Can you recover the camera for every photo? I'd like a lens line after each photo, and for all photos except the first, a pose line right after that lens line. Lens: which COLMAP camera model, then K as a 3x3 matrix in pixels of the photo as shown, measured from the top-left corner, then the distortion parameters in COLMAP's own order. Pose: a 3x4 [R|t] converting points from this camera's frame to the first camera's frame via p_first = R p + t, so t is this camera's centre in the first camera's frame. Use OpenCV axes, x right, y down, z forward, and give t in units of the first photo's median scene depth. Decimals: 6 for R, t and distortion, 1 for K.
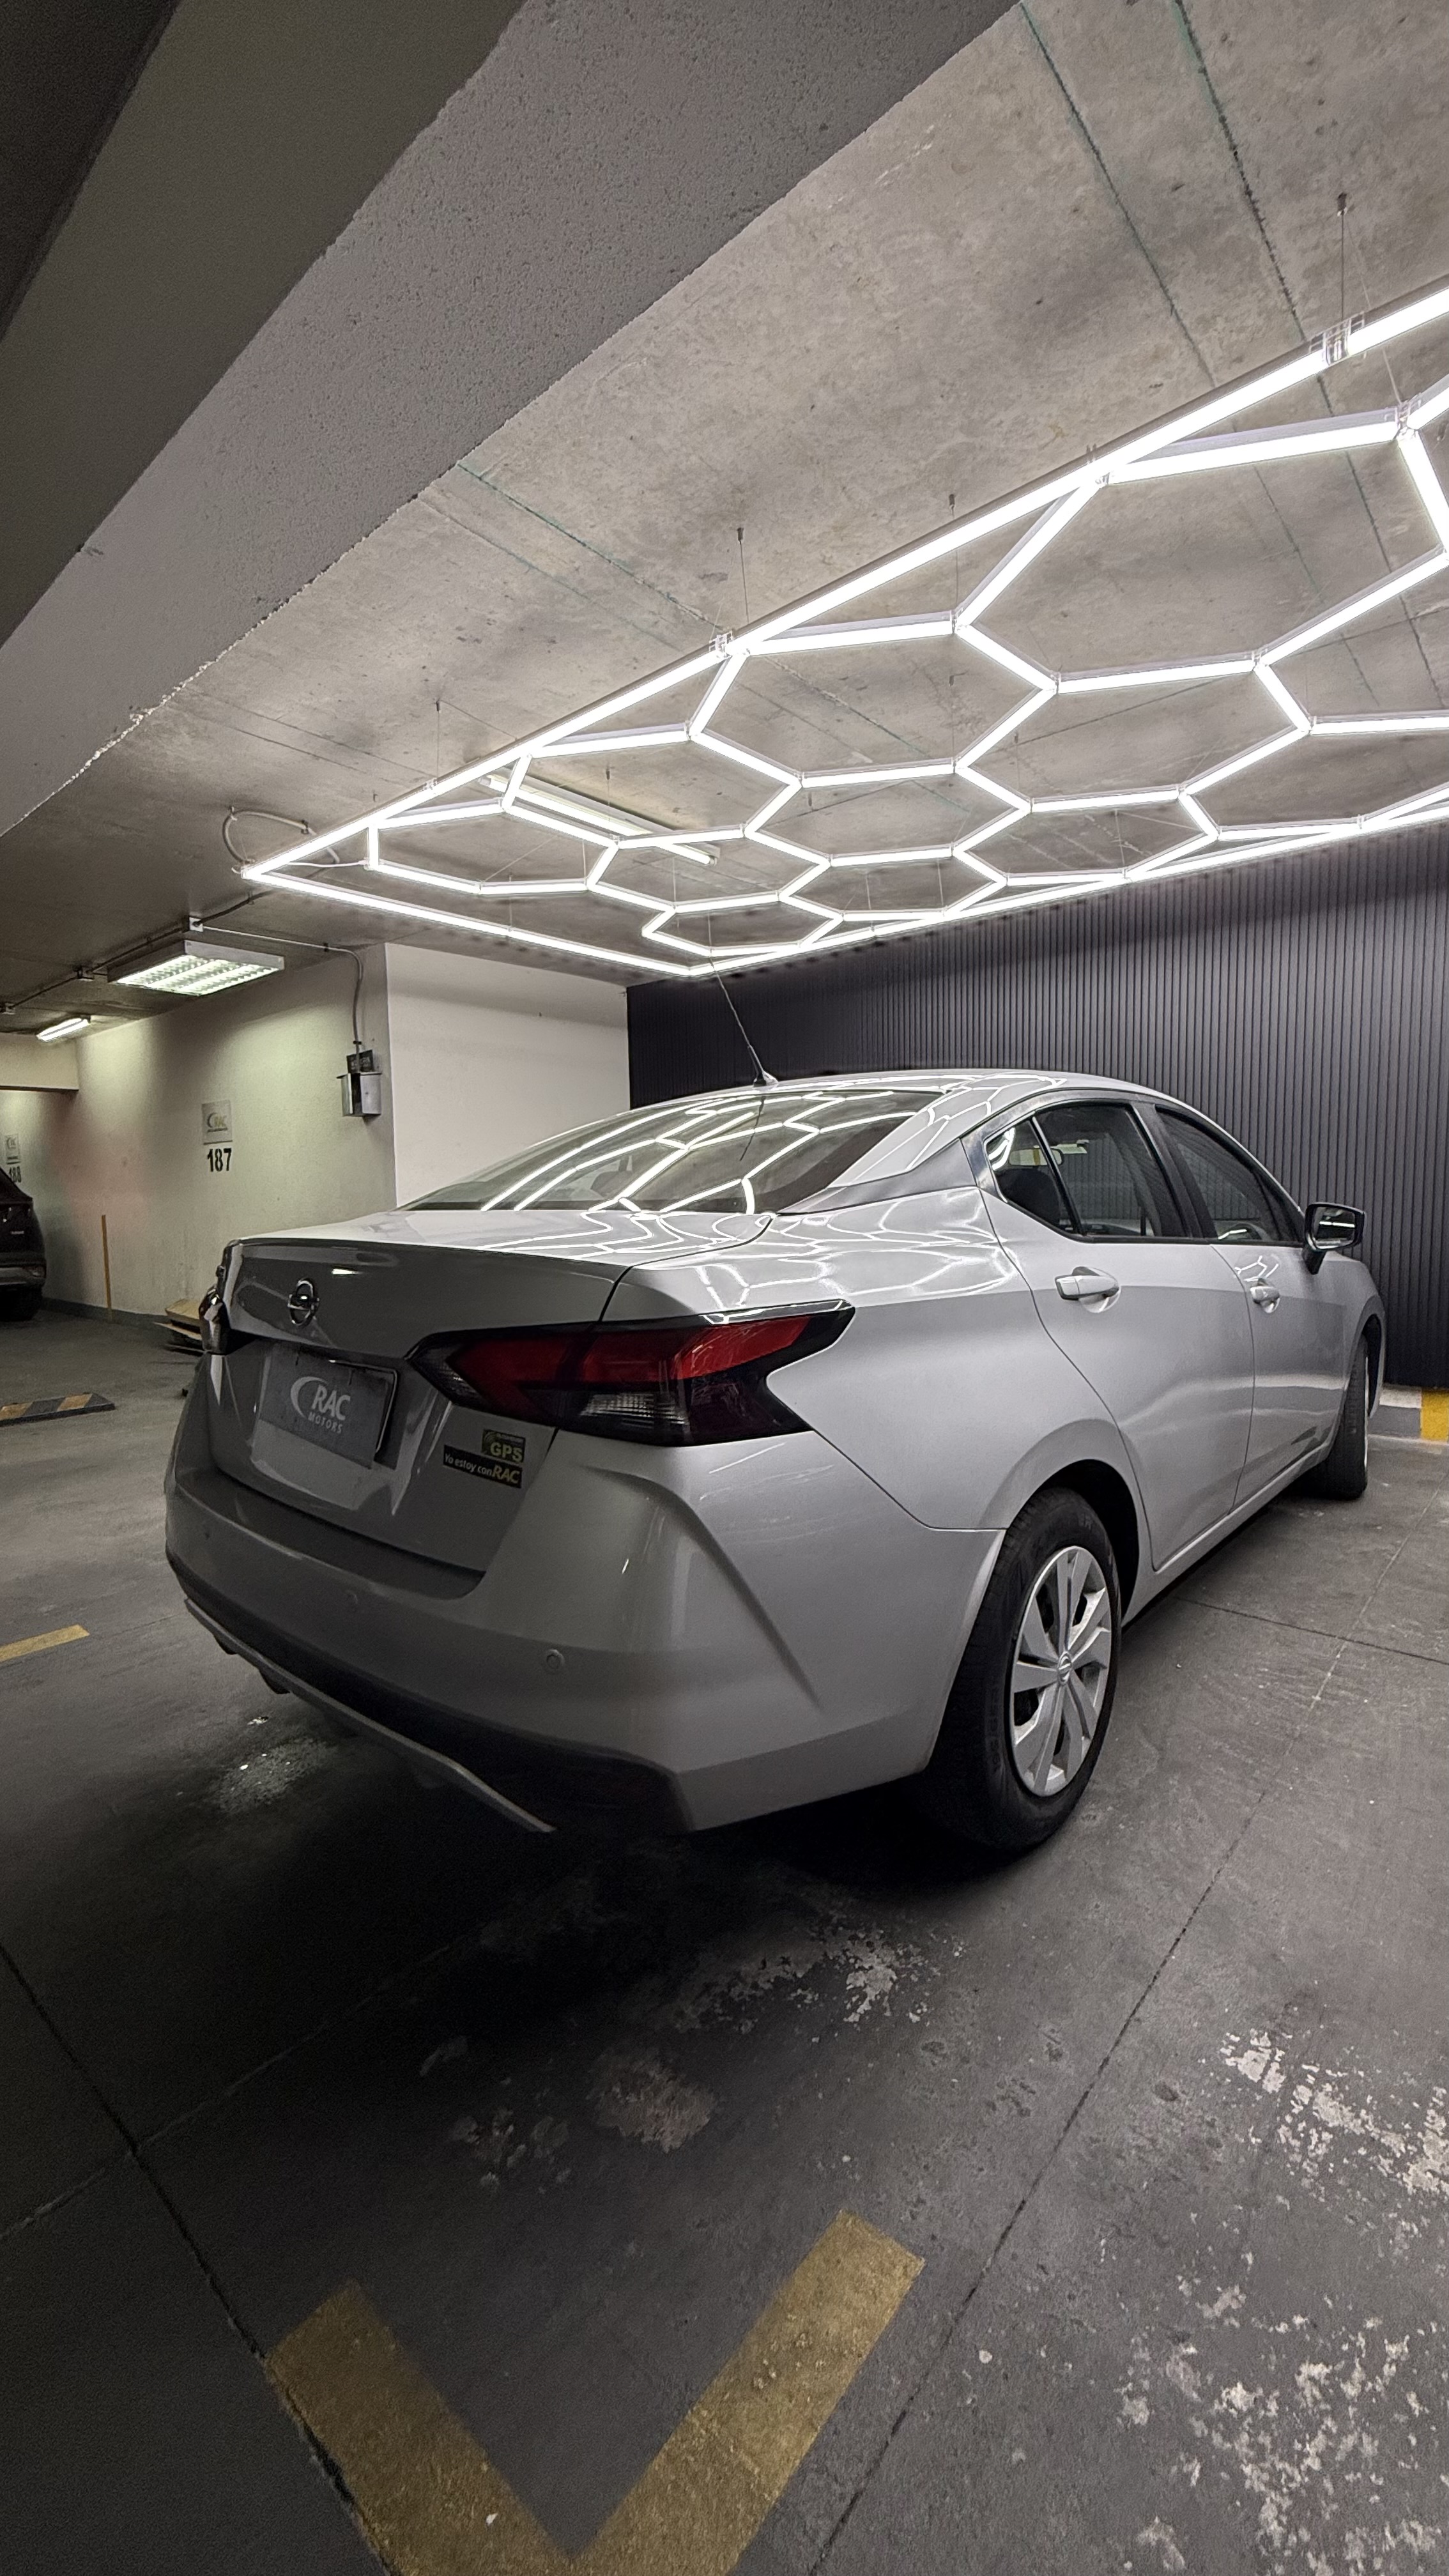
lens RADIAL K [[1040.6, 0, 731.8], [0, 1040.6, 1280.4], [0, 0, 1]] dist [-0.001620, 0.000932]
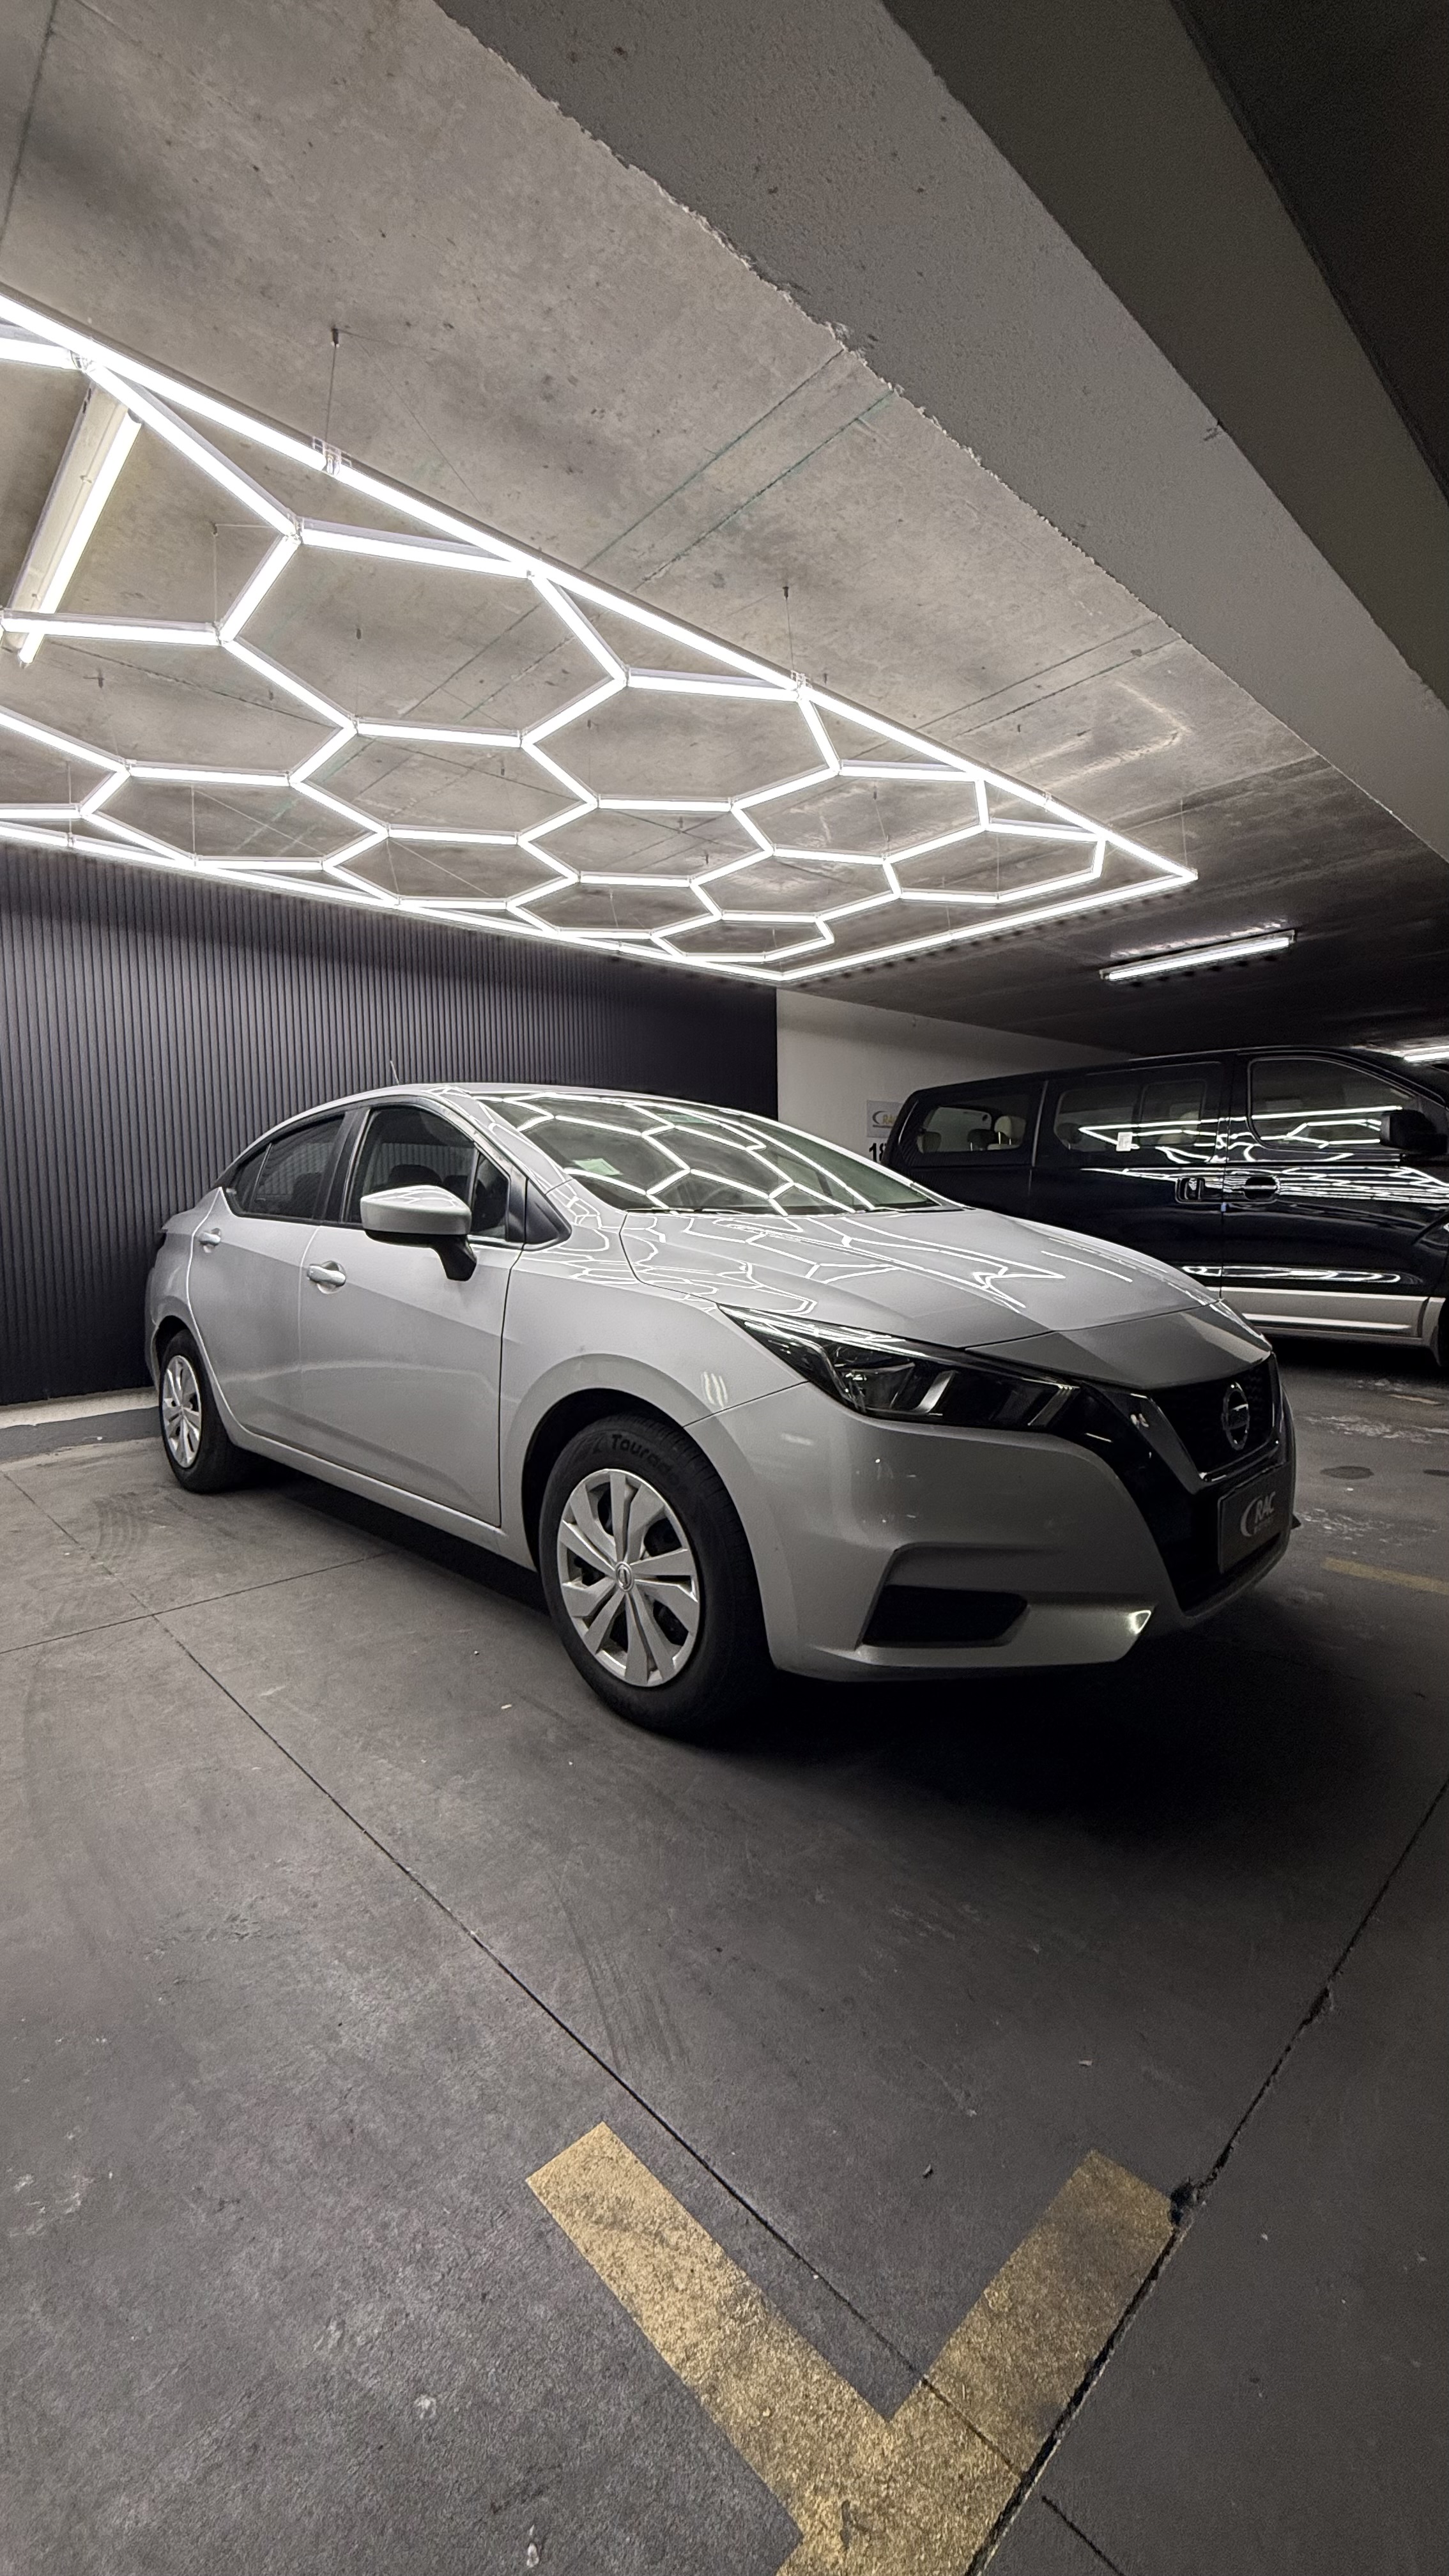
lens RADIAL K [[1040.6, 0, 730.9], [0, 1040.6, 1274.0], [0, 0, 1]] dist [-0.001620, 0.000932]
pose [[0.112170, -0.054002, 0.992221, -1.866450], [0.114075, 0.992620, 0.041127, -0.022486], [-0.987119, 0.108574, 0.117503, 1.568240]]
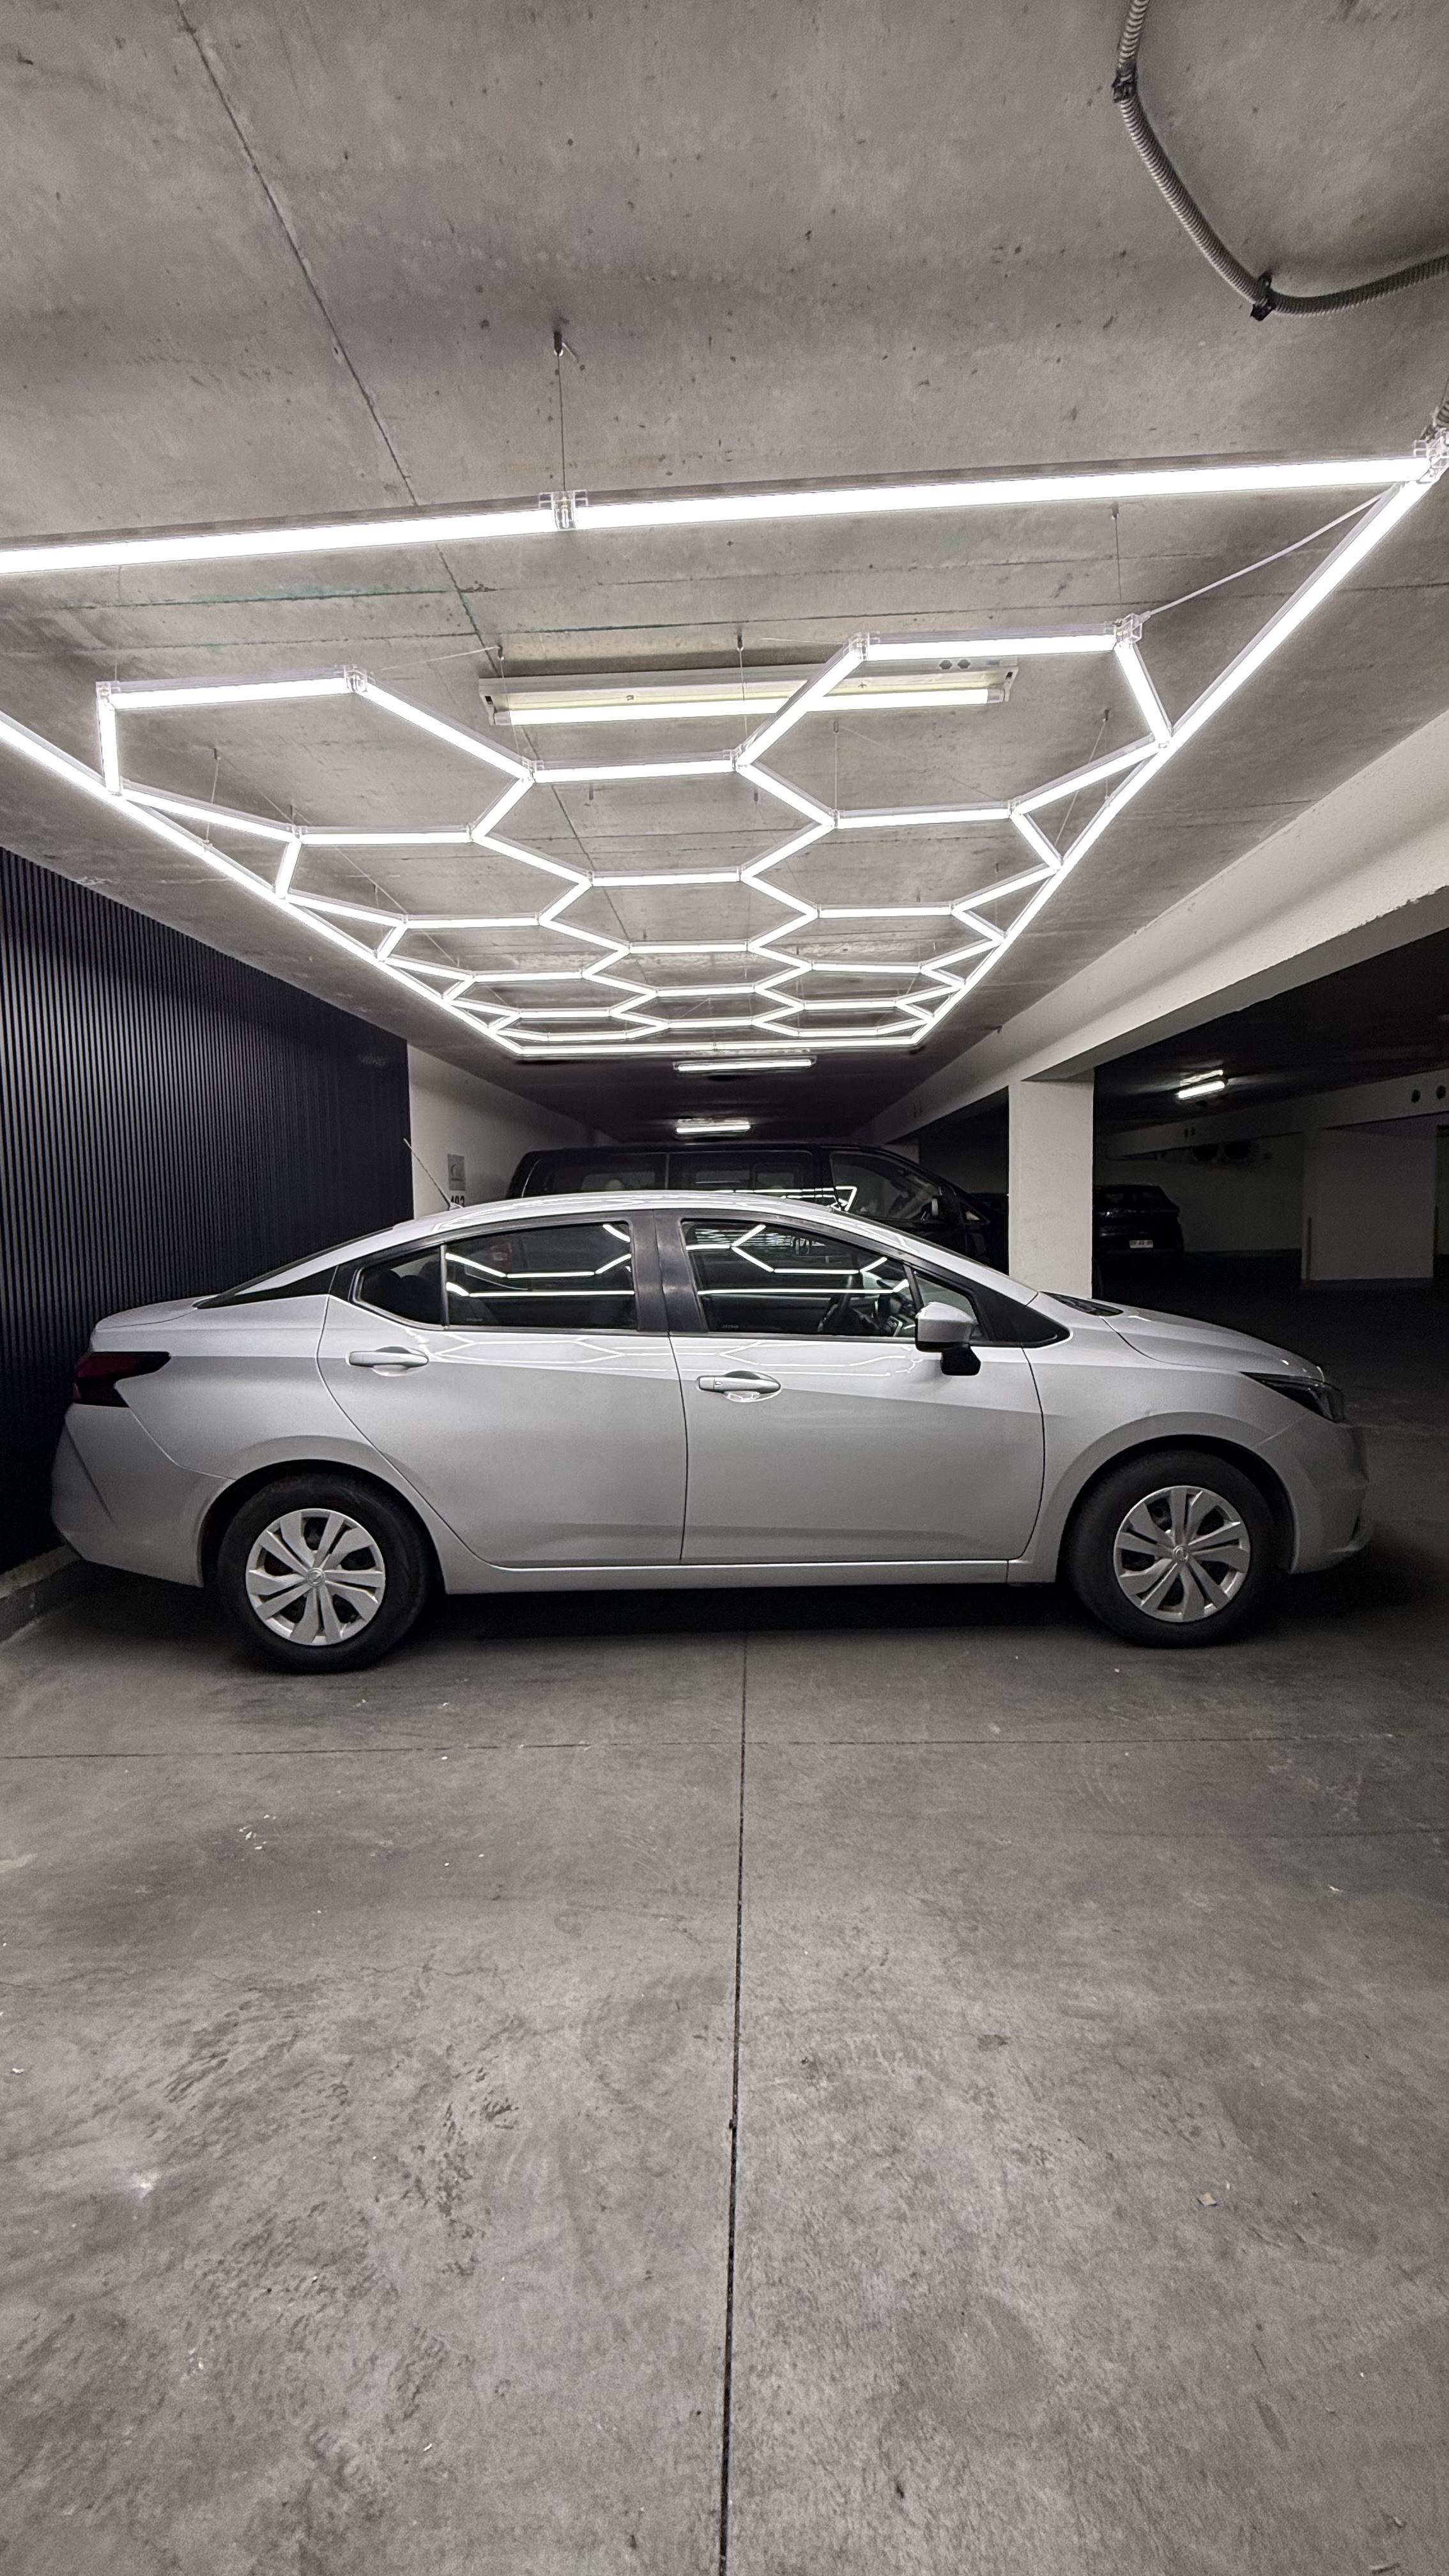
lens RADIAL K [[1040.6, 0, 736.3], [0, 1040.6, 1295.7], [0, 0, 1]] dist [-0.001620, 0.000932]
pose [[-0.633867, -0.042177, 0.772291, -1.580009], [0.105467, 0.984472, 0.140329, -0.494008], [-0.766217, 0.170401, -0.619576, 3.819523]]
